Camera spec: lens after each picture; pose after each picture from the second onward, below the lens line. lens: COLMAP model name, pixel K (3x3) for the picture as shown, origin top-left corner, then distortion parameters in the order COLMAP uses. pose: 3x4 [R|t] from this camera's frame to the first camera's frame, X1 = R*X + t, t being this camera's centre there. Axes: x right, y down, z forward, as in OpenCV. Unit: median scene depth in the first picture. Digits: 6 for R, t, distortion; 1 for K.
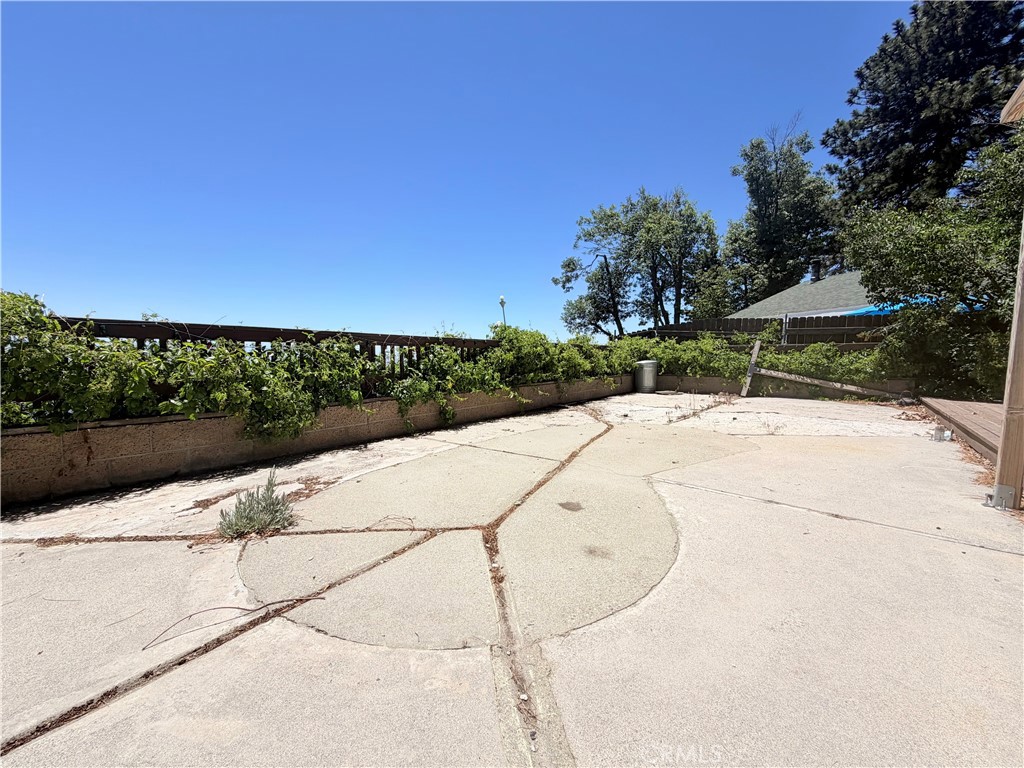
lens RADIAL K [[409.1, 0, 511.5], [0, 409.1, 386.1], [0, 0, 1]] dist [-0.002477, 0.000270]
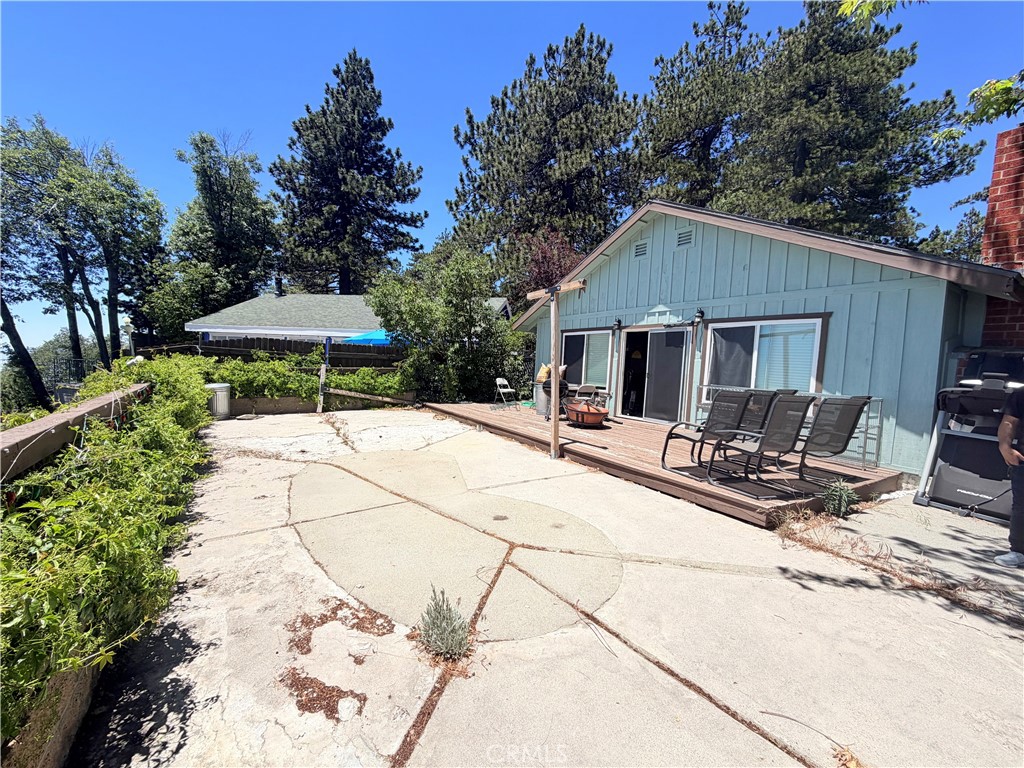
lens RADIAL K [[409.1, 0, 511.0], [0, 409.1, 383.7], [0, 0, 1]] dist [-0.002477, 0.000270]
pose [[0.300021, -0.051115, 0.952562, -0.335262], [0.041225, 0.998325, 0.040586, -0.073880], [-0.953041, 0.027093, 0.301626, 0.114320]]
